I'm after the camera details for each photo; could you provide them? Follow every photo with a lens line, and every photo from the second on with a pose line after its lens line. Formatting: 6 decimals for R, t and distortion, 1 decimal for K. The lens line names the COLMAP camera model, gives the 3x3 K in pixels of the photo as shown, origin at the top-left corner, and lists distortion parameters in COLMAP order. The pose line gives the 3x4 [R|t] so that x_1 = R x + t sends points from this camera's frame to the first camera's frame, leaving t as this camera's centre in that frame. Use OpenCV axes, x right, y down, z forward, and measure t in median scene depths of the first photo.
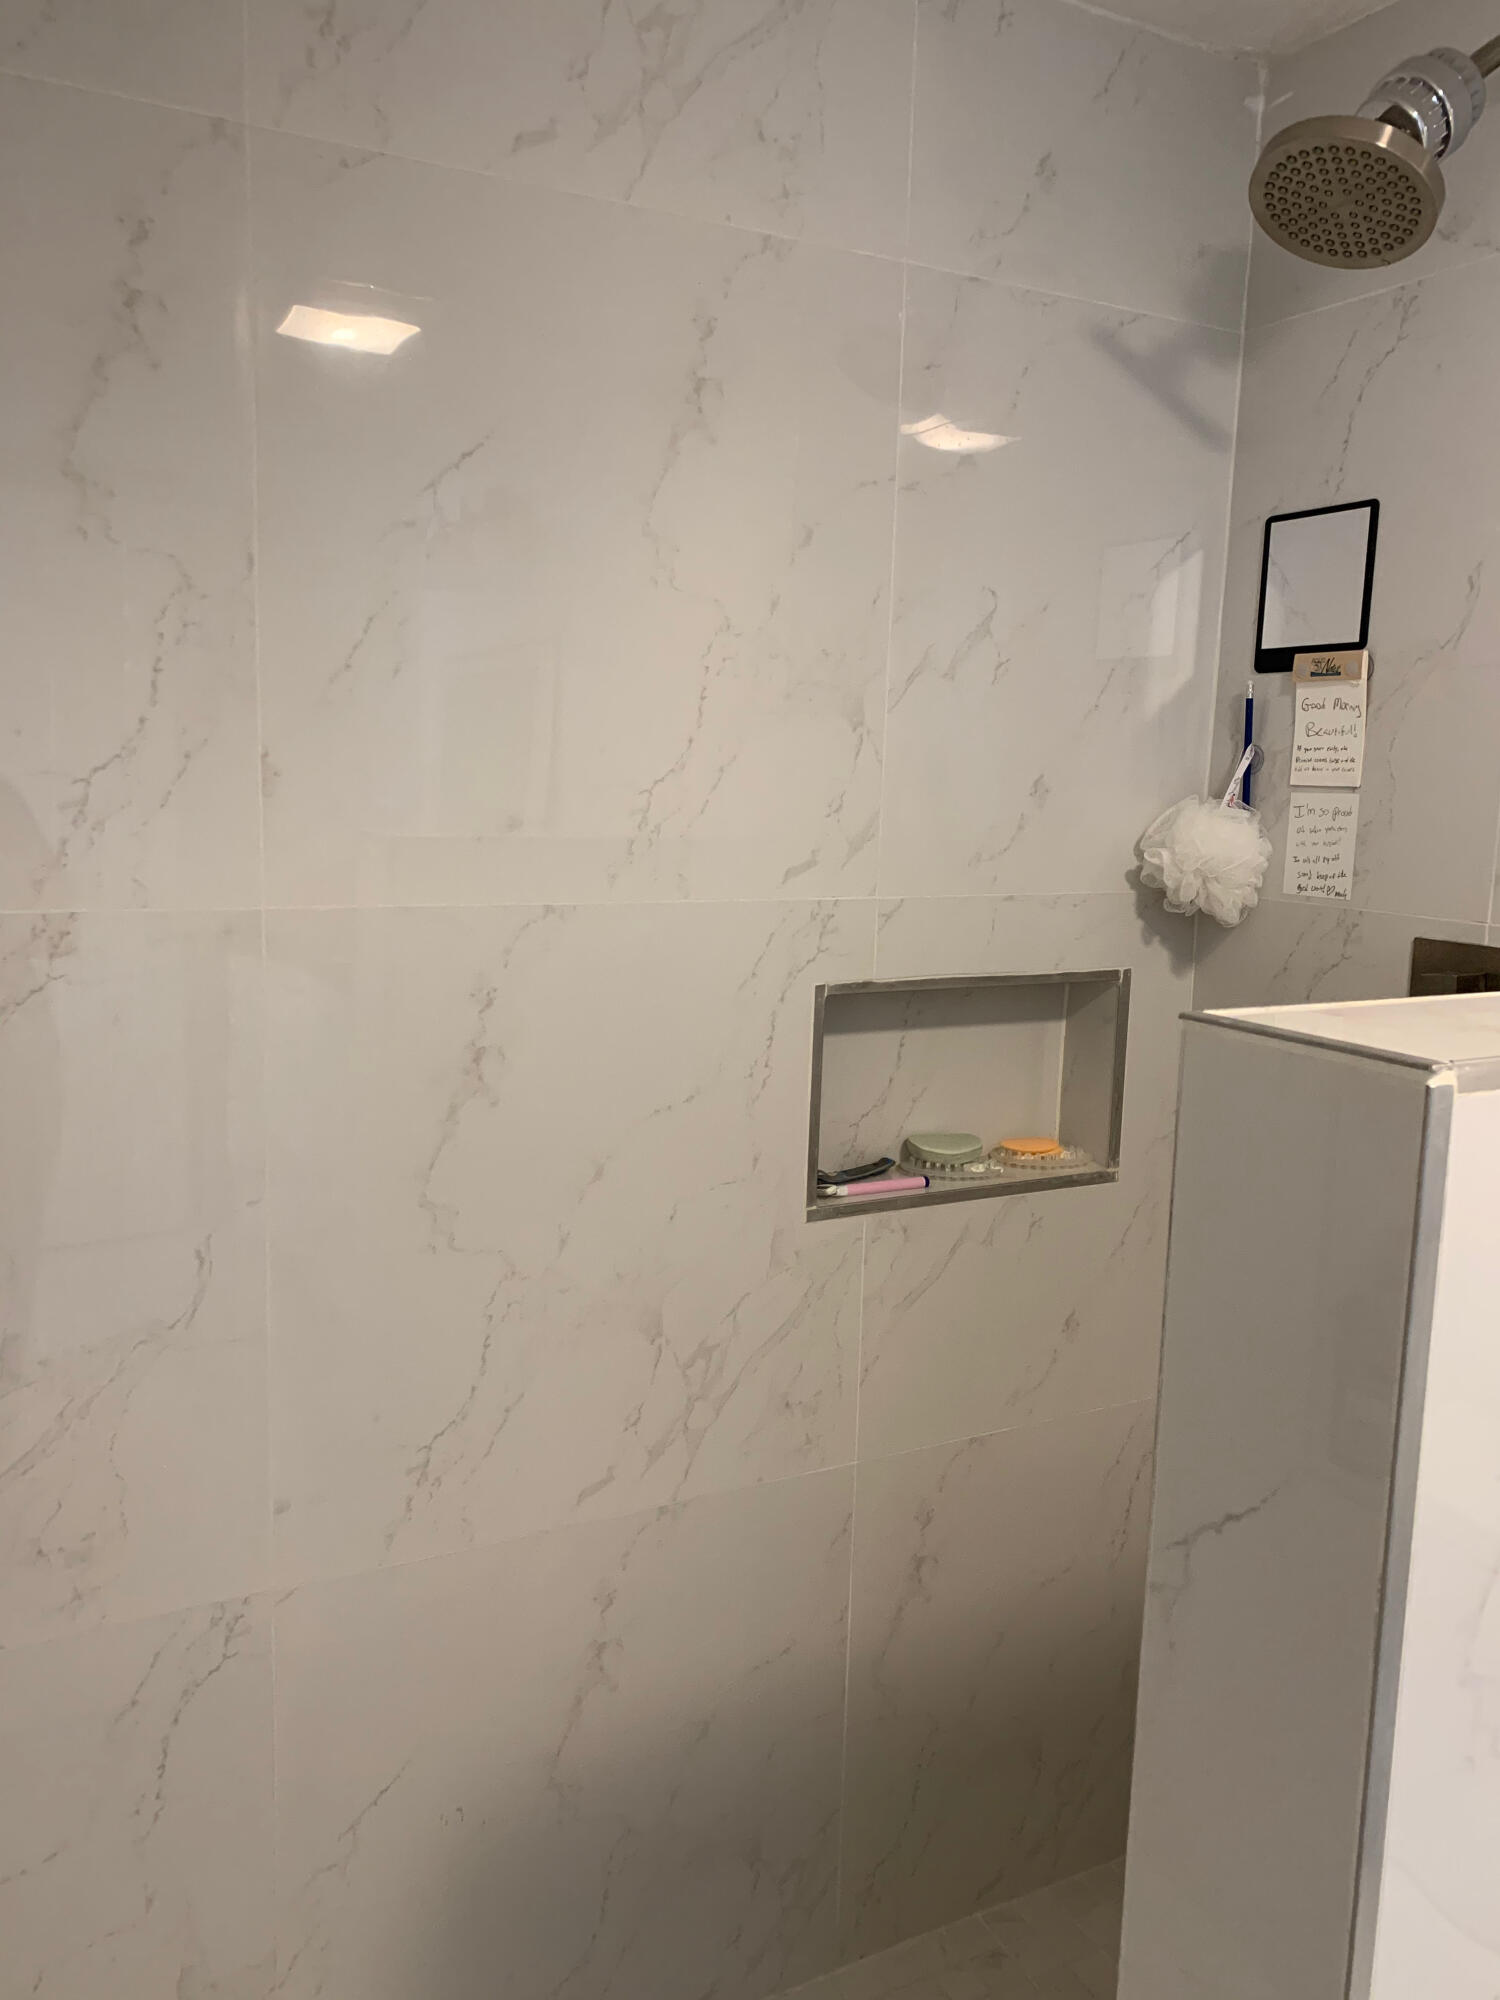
lens RADIAL K [[1504.5, 0, 754.4], [0, 1504.5, 996.9], [0, 0, 1]] dist [-0.001297, -0.001615]
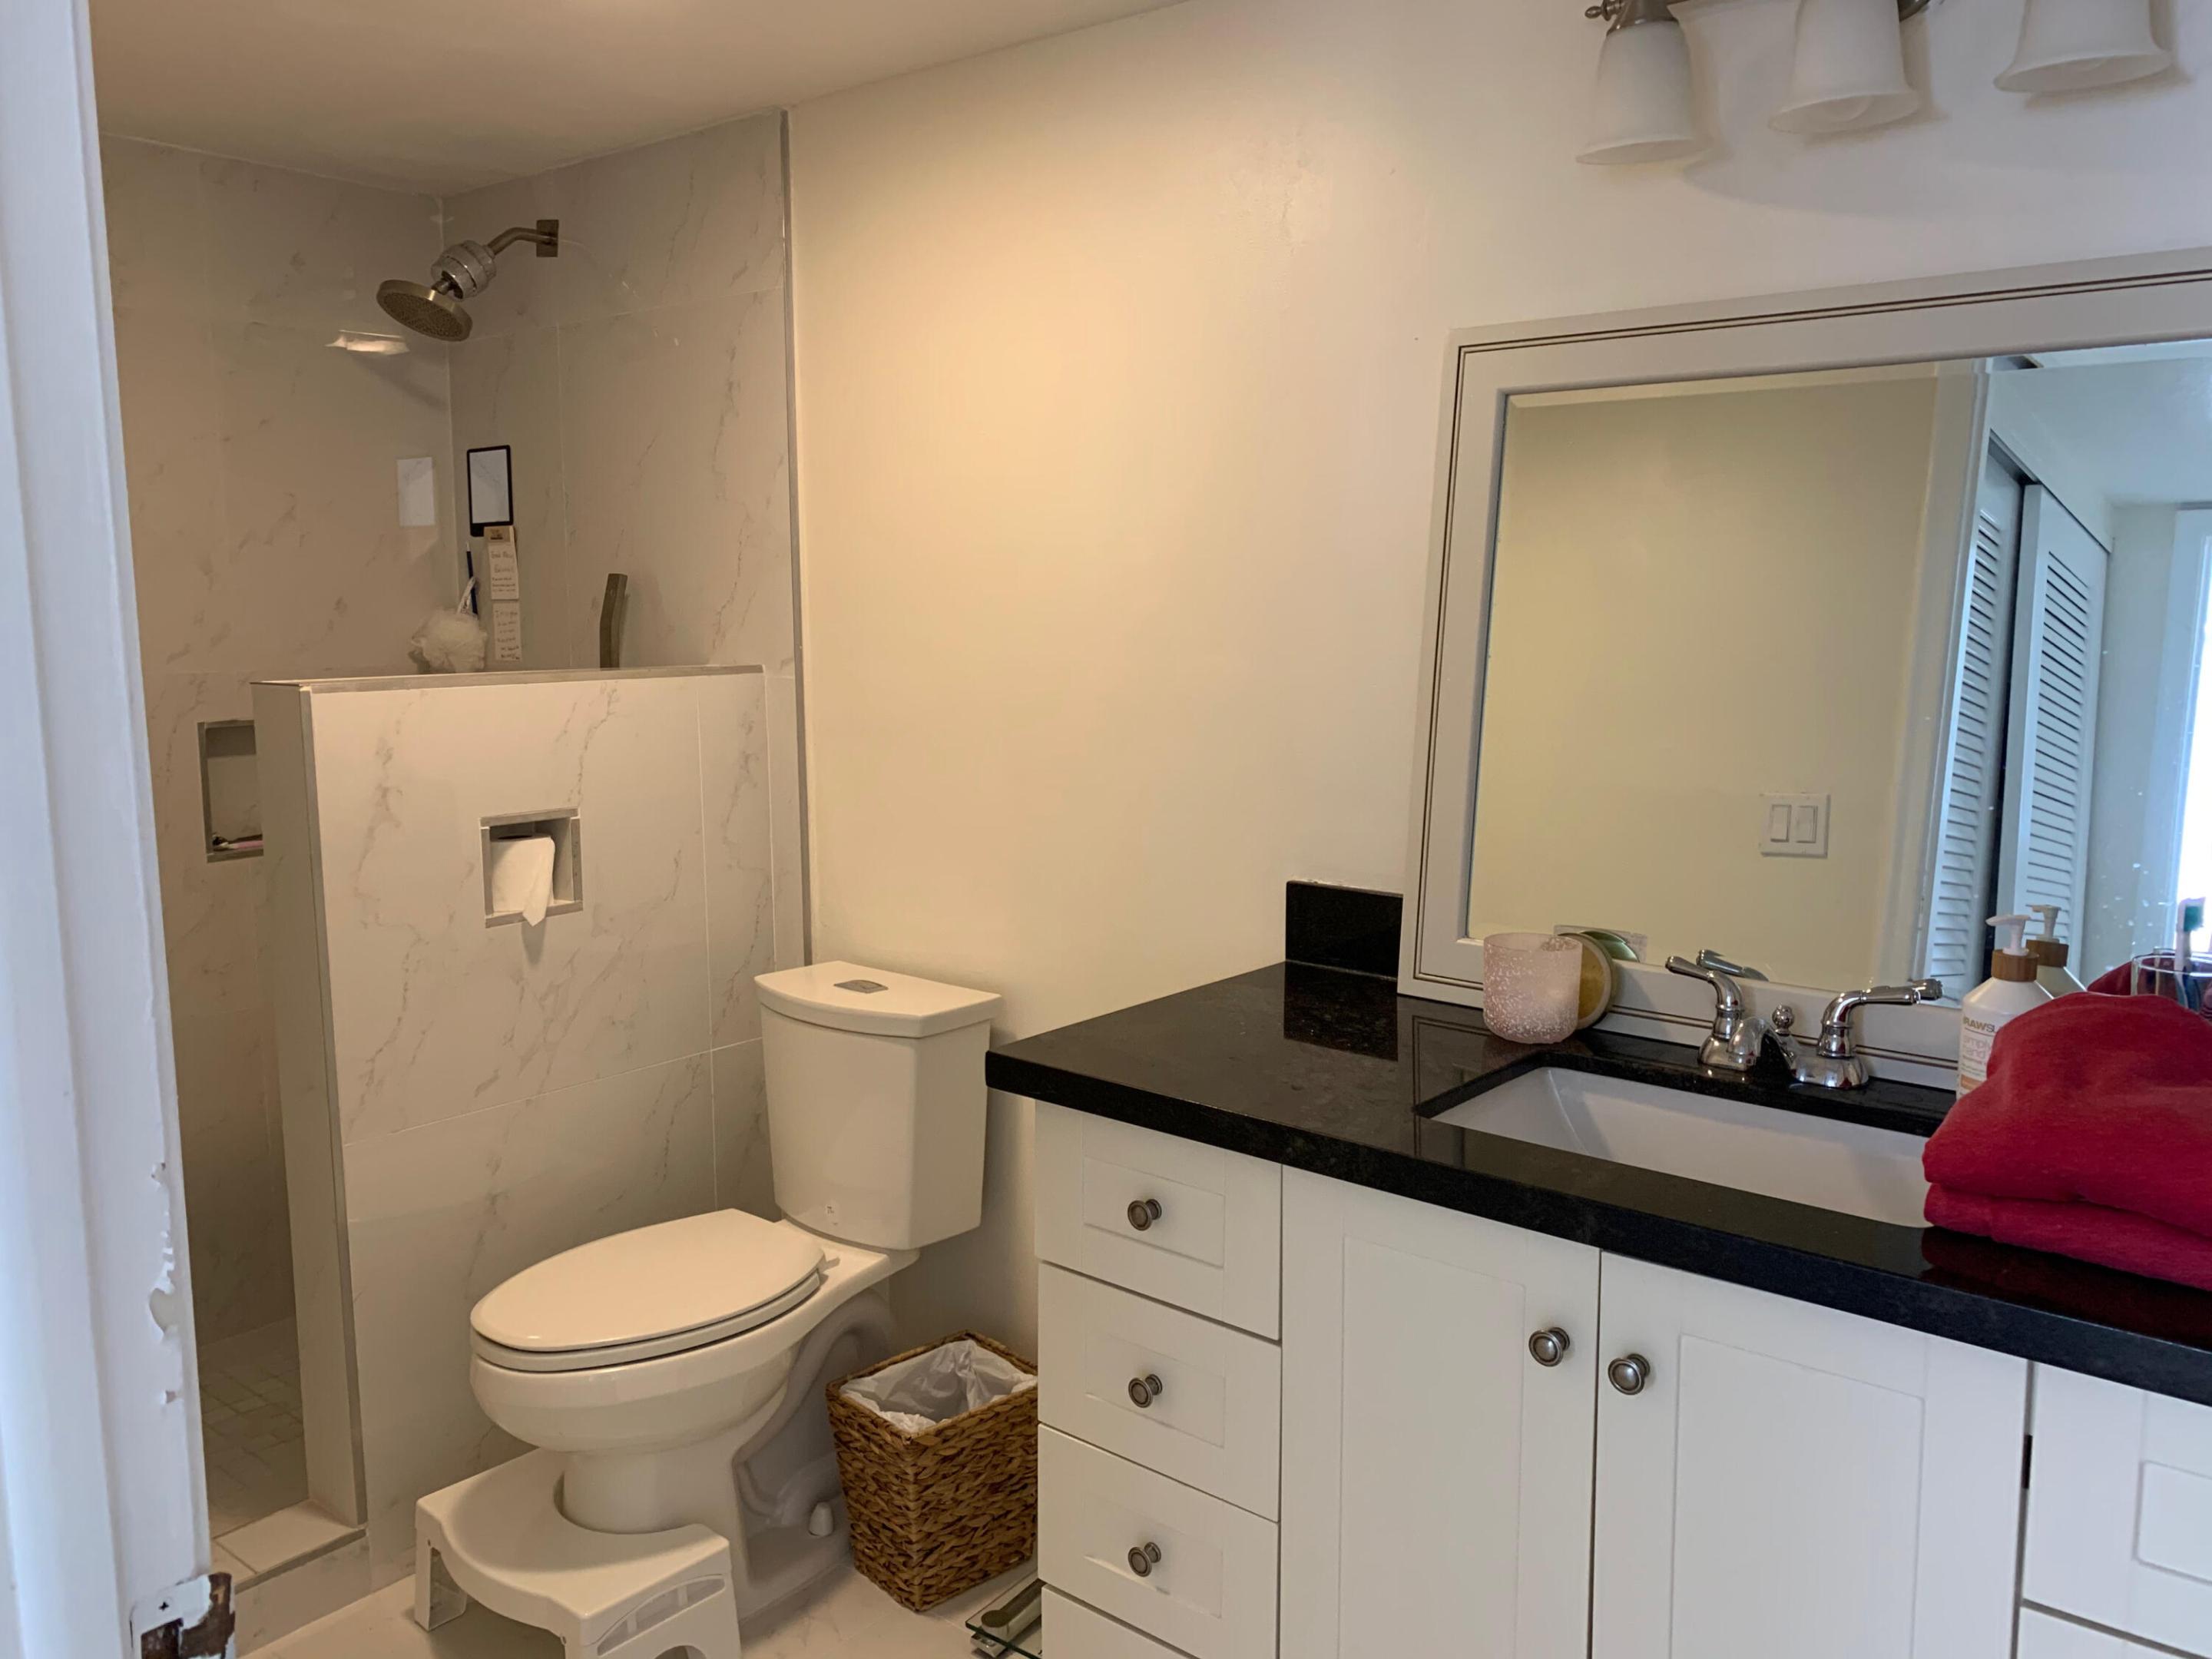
lens RADIAL K [[1664.0, 0, 1096.9], [0, 1664.0, 830.5], [0, 0, 1]] dist [-0.001297, -0.001615]
pose [[0.921721, -0.081685, 0.379155, 0.253165], [0.084527, 0.996379, 0.009173, 0.181836], [-0.378531, 0.023594, 0.925288, -1.134196]]
